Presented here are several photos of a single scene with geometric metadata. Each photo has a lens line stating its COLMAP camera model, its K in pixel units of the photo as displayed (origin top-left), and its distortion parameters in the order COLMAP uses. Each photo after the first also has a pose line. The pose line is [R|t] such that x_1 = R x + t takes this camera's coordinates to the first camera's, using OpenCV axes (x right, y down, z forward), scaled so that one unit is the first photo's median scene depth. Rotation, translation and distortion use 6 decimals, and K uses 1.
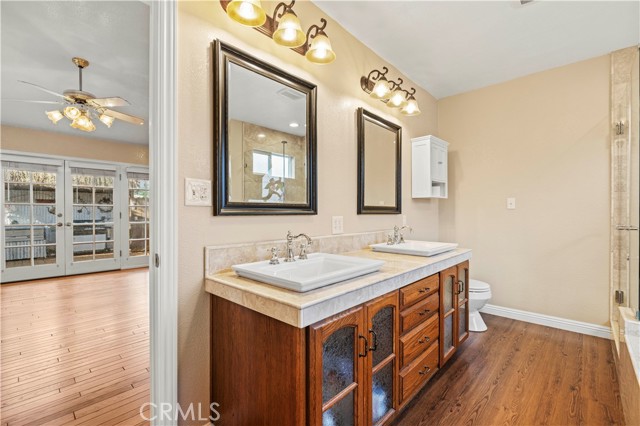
lens RADIAL K [[284.3, 0, 322.0], [0, 284.3, 213.7], [0, 0, 1]] dist [-0.008793, 0.003140]
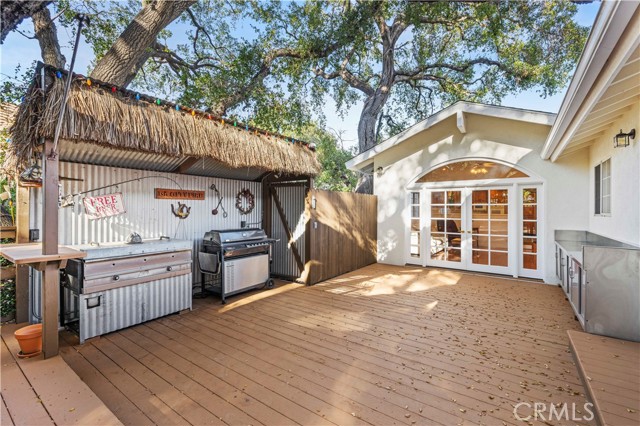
lens RADIAL K [[284.3, 0, 316.3], [0, 284.3, 209.5], [0, 0, 1]] dist [-0.008793, 0.003140]
pose [[0.993446, 0.003661, 0.114243, -0.733530], [-0.002993, 0.999977, -0.006025, -0.011227], [-0.114263, 0.005643, 0.993435, 0.439965]]
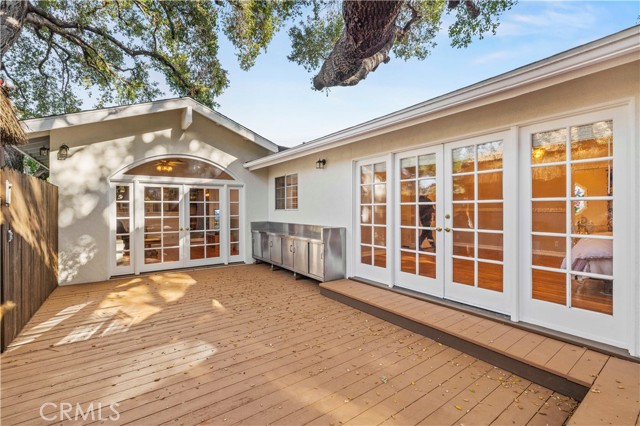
lens RADIAL K [[284.3, 0, 319.5], [0, 284.3, 210.5], [0, 0, 1]] dist [-0.008793, 0.003140]
pose [[0.206208, -0.008281, 0.978473, -0.900451], [0.010162, 0.999928, 0.006321, -0.008769], [-0.978455, 0.008640, 0.206277, 0.623715]]
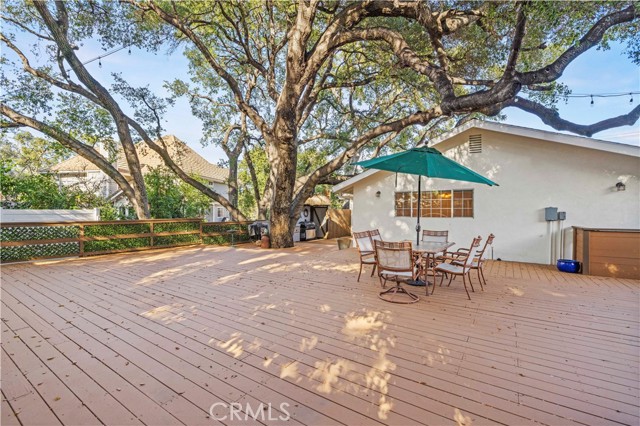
lens RADIAL K [[284.3, 0, 314.6], [0, 284.3, 210.4], [0, 0, 1]] dist [-0.008793, 0.003140]
pose [[0.992045, 0.002832, 0.125853, -0.999097], [-0.003312, 0.999988, 0.003605, -0.054608], [-0.125841, -0.003993, 0.992042, -0.812316]]
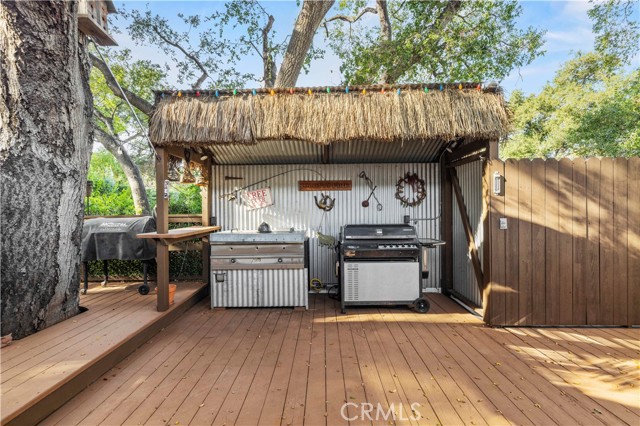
lens RADIAL K [[284.3, 0, 319.0], [0, 284.3, 209.2], [0, 0, 1]] dist [-0.008793, 0.003140]
pose [[0.660540, -0.004106, -0.750780, -0.562381], [0.002747, 0.999992, -0.003052, 0.001255], [0.750786, -0.000047, 0.660545, 0.641575]]
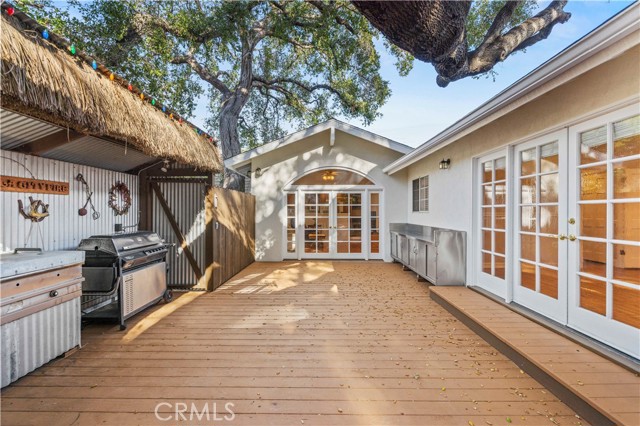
lens RADIAL K [[284.3, 0, 318.0], [0, 284.3, 211.2], [0, 0, 1]] dist [-0.008793, 0.003140]
pose [[0.746929, -0.000558, 0.664903, -0.884073], [0.004902, 0.999977, -0.004667, -0.006280], [-0.664885, 0.006745, 0.746915, 0.487035]]
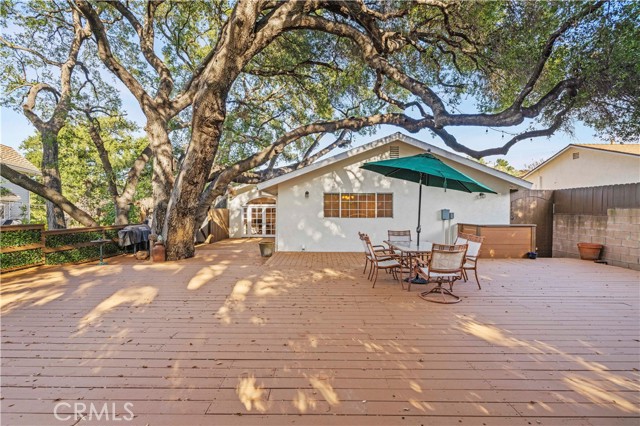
lens RADIAL K [[284.3, 0, 316.7], [0, 284.3, 211.5], [0, 0, 1]] dist [-0.008793, 0.003140]
pose [[0.750760, -0.000298, 0.660575, -1.288925], [-0.007890, 0.999925, 0.009417, -0.060742], [-0.660528, -0.012282, 0.750701, -0.585500]]
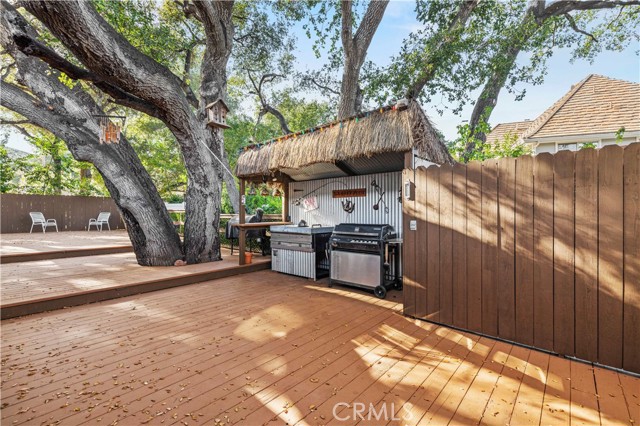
lens RADIAL K [[284.3, 0, 319.4], [0, 284.3, 210.3], [0, 0, 1]] dist [-0.008793, 0.003140]
pose [[0.011786, -0.004333, -0.999921, -0.299631], [-0.005545, 0.999975, -0.004399, 0.000441], [0.999915, 0.005596, 0.011762, 0.893114]]
